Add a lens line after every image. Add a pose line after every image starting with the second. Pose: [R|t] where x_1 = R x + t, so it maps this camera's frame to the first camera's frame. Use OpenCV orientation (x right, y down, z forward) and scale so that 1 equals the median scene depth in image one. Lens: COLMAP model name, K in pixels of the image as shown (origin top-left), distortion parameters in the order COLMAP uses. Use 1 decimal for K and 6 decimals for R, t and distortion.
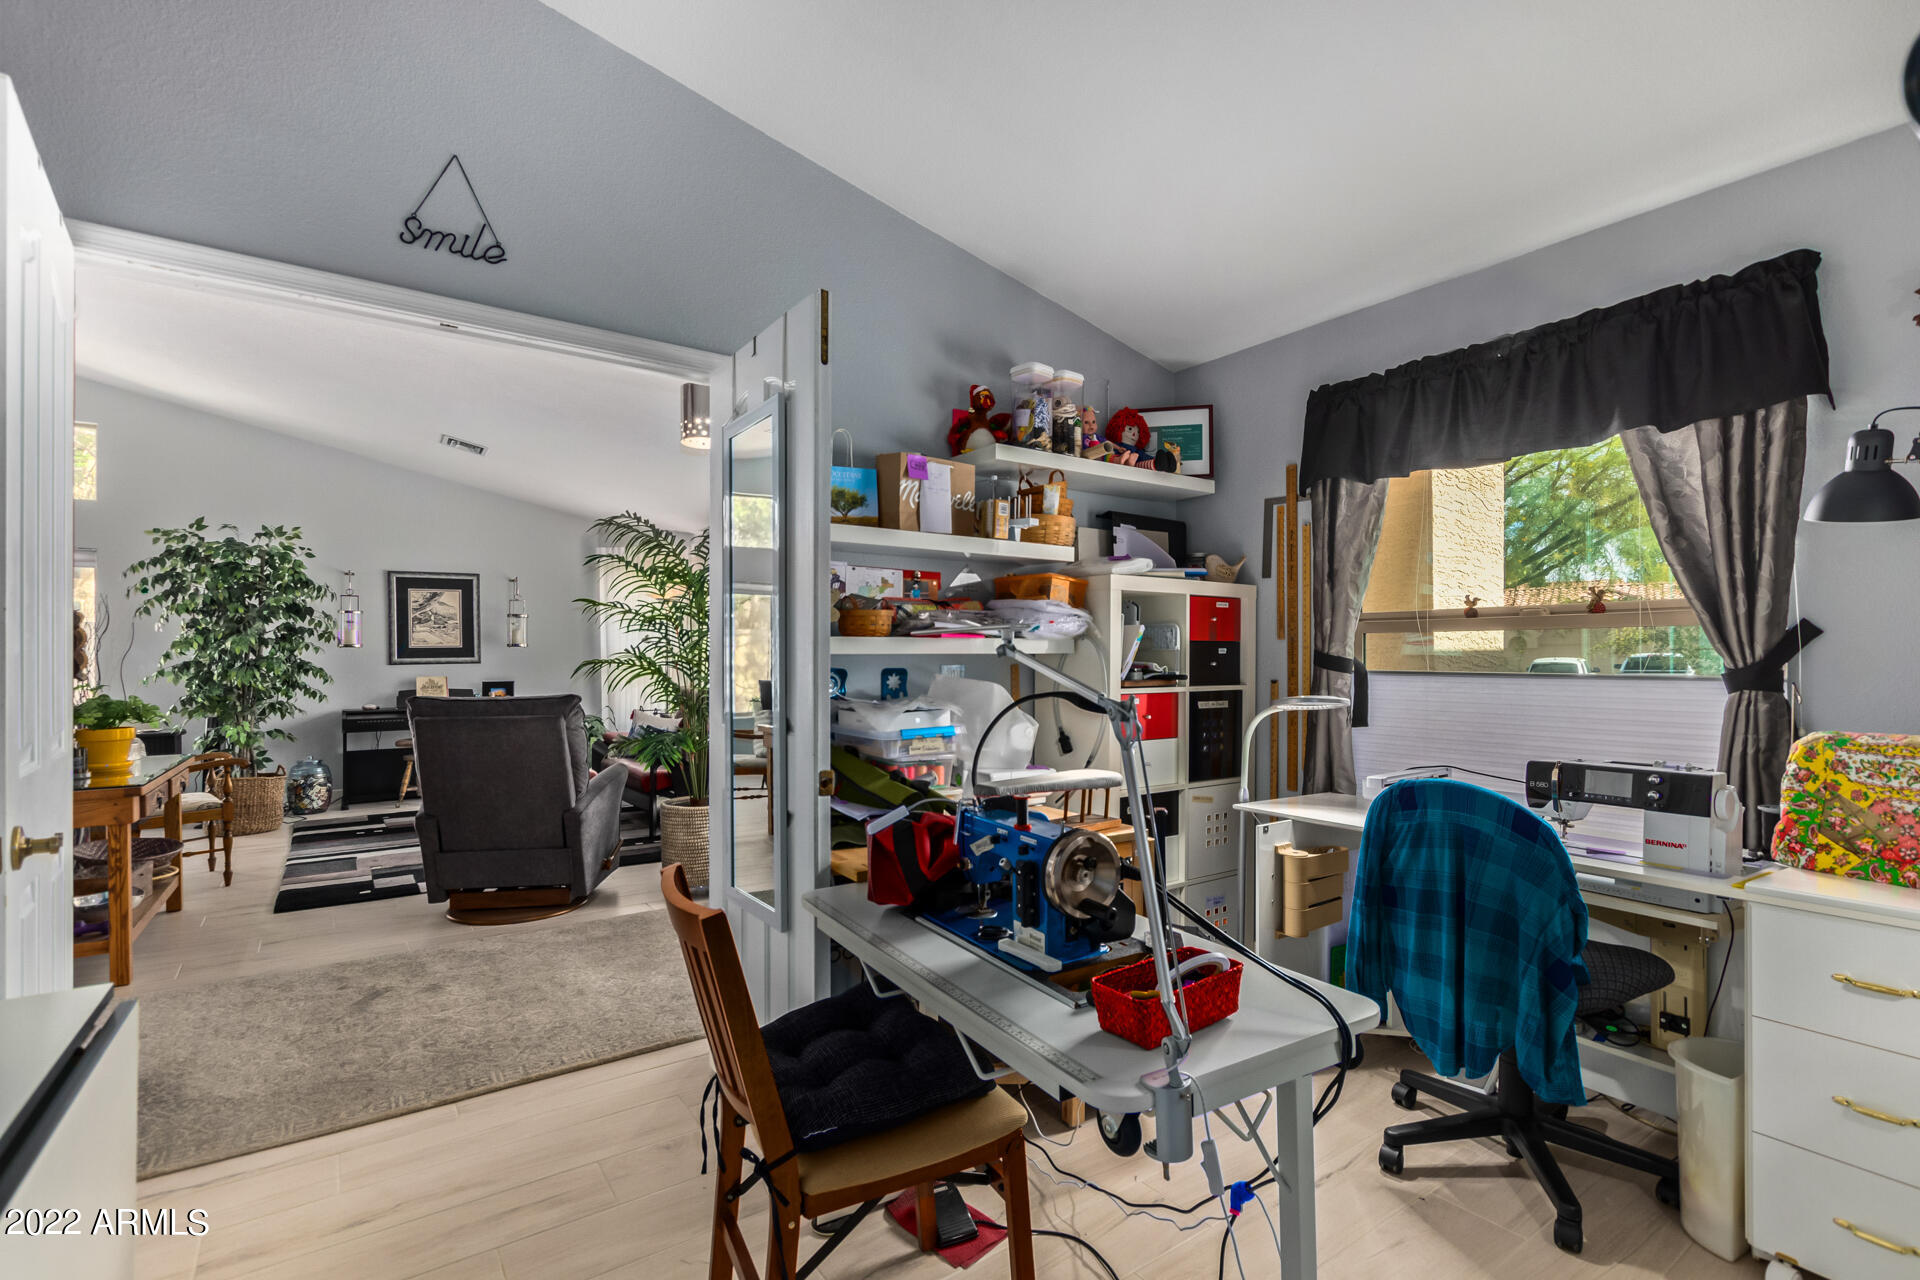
lens RADIAL K [[879.4, 0, 963.3], [0, 879.4, 657.2], [0, 0, 1]] dist [0.002676, -0.000910]
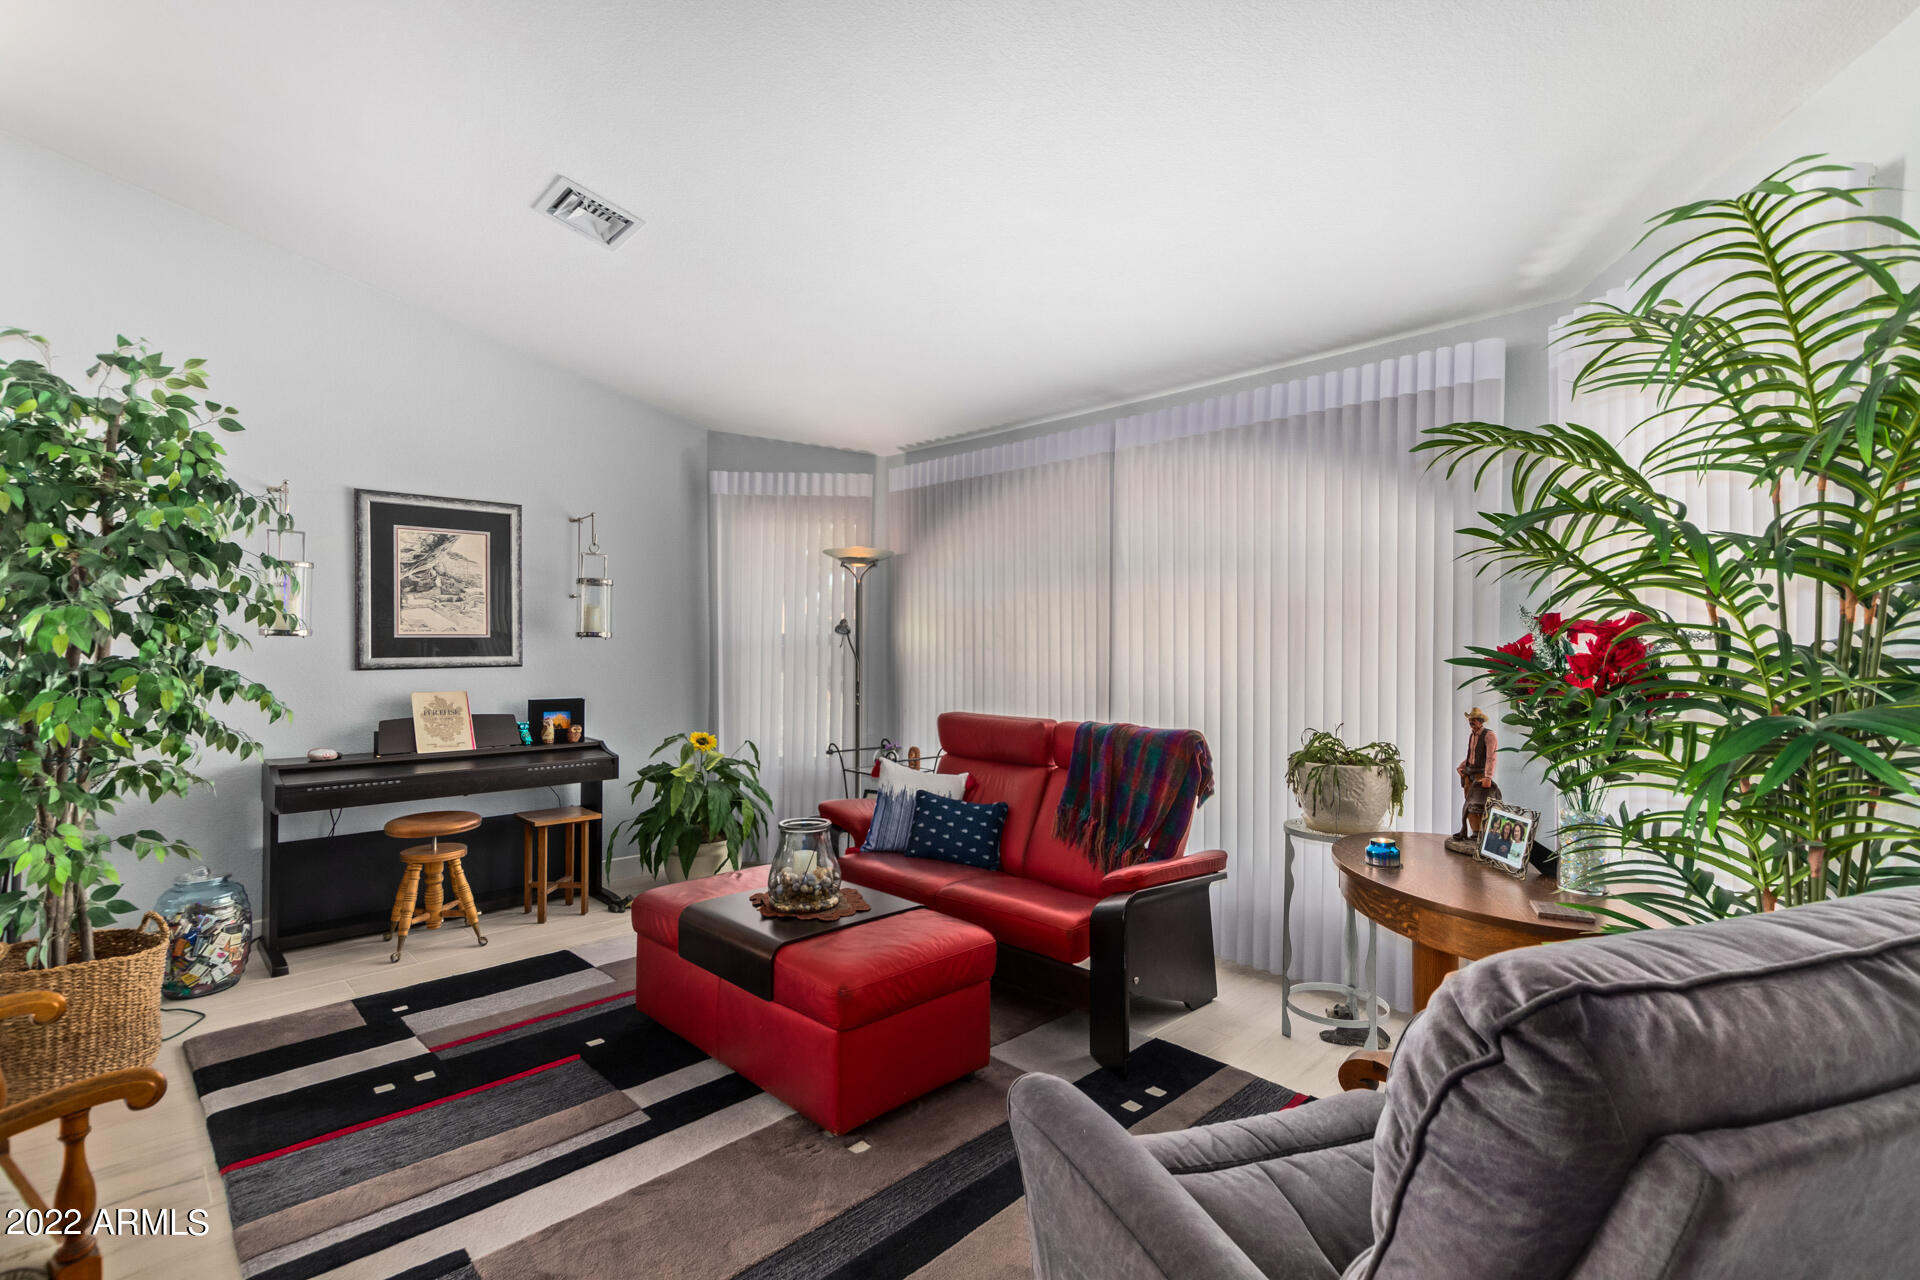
lens RADIAL K [[879.4, 0, 954.7], [0, 879.4, 645.6], [0, 0, 1]] dist [0.002676, -0.000910]
pose [[0.988461, 0.009085, 0.151204, -0.421943], [-0.008648, 0.999956, -0.003545, -0.007707], [-0.151230, 0.002197, 0.988496, 0.480023]]
